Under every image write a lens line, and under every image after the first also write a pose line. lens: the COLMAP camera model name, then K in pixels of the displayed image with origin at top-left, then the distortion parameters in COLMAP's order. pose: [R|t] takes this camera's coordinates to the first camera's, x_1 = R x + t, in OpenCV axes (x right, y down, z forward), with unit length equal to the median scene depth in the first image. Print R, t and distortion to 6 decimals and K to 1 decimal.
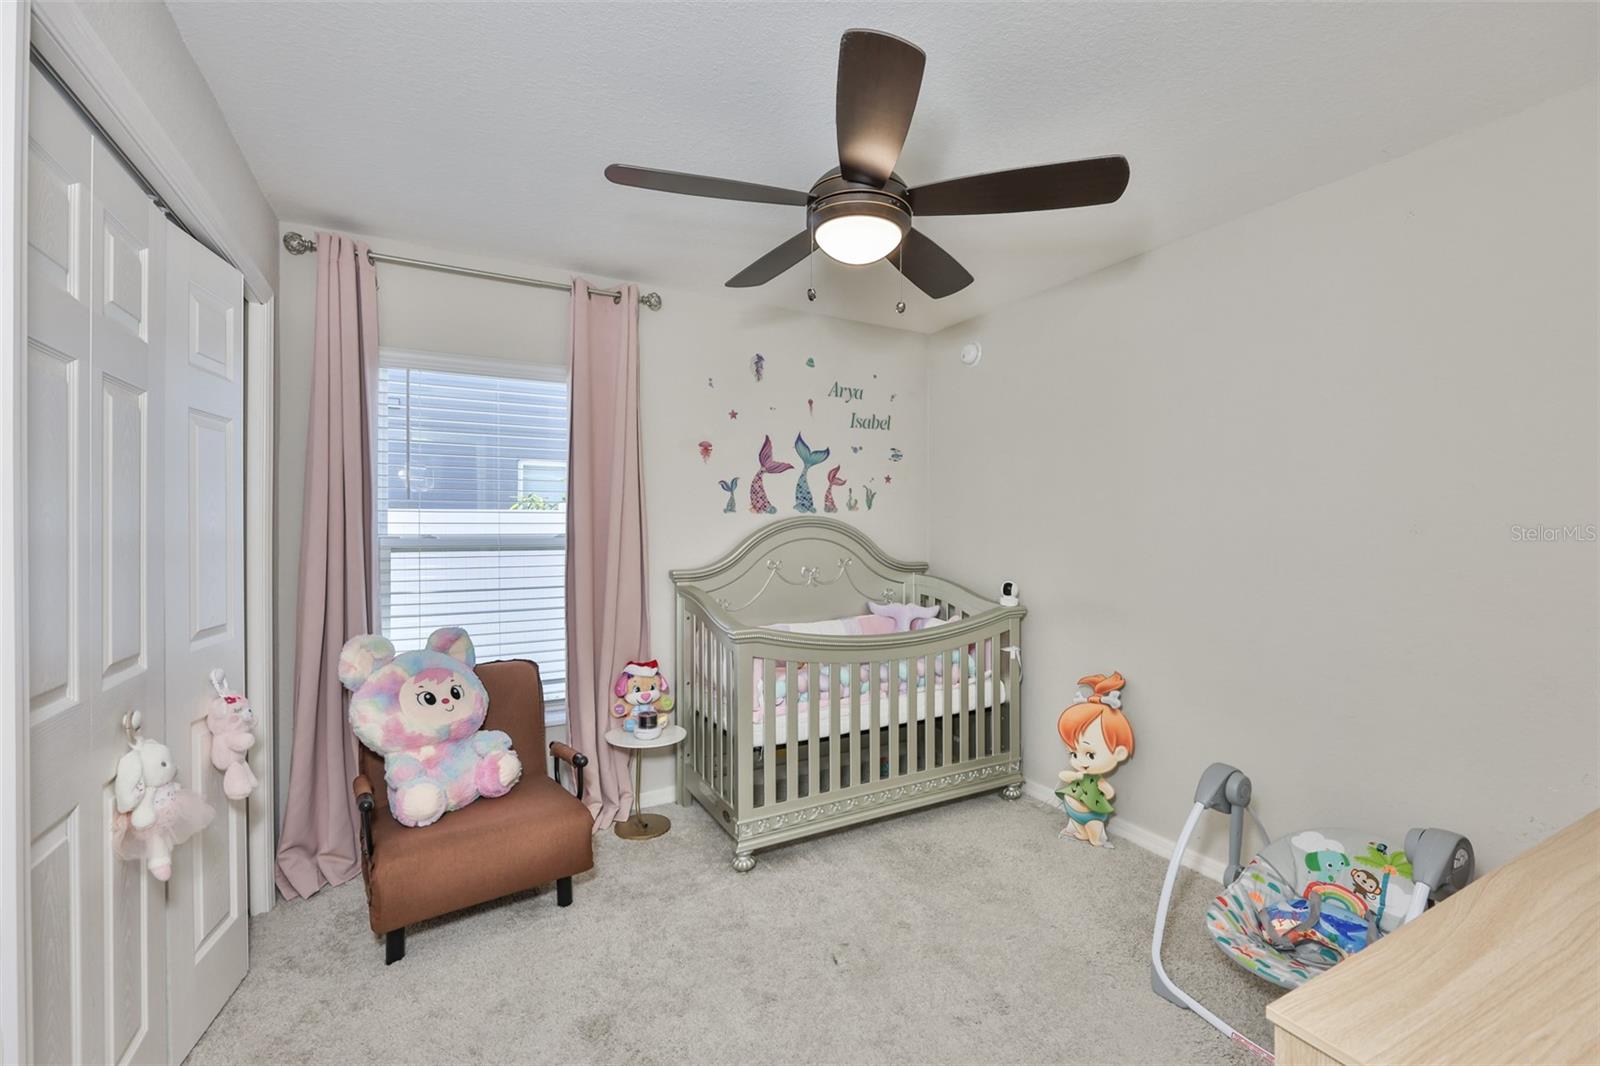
lens RADIAL K [[681.2, 0, 801.2], [0, 681.2, 533.9], [0, 0, 1]] dist [0.003971, 0.000461]
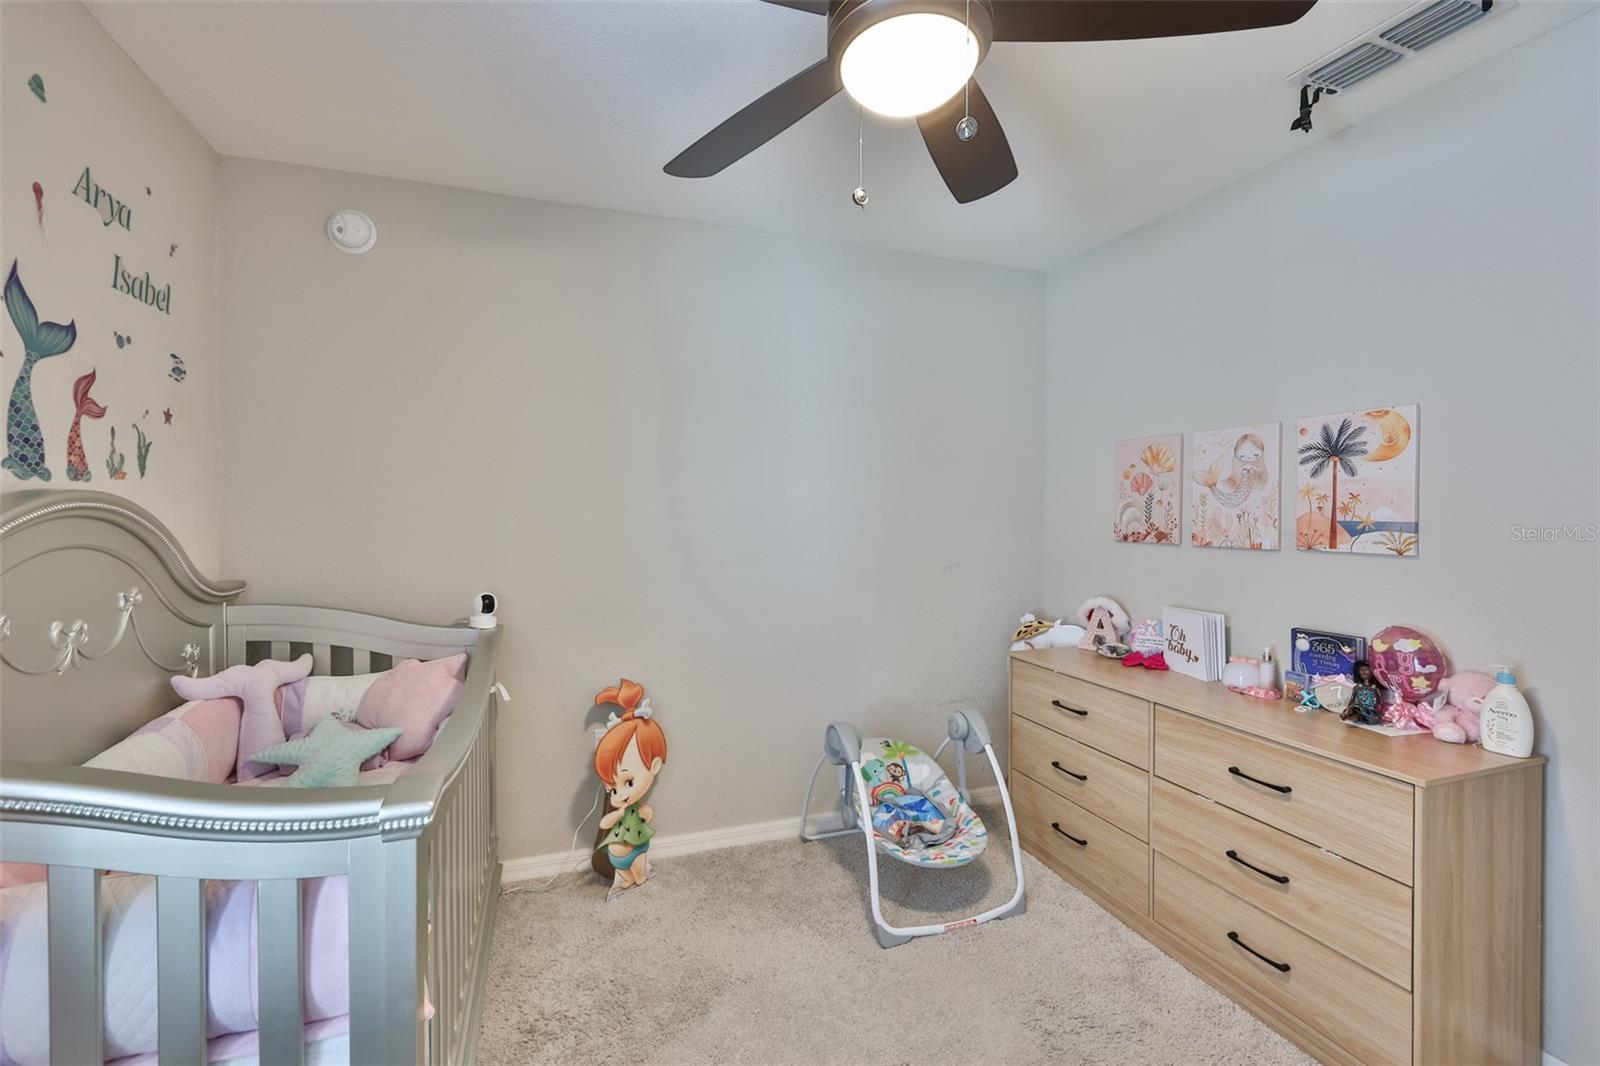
lens RADIAL K [[681.2, 0, 802.6], [0, 681.2, 517.1], [0, 0, 1]] dist [0.003971, 0.000461]
pose [[0.157139, -0.009393, 0.987532, -0.299082], [0.008888, 0.999928, 0.008097, -0.009582], [-0.987536, 0.007505, 0.157211, 0.513382]]
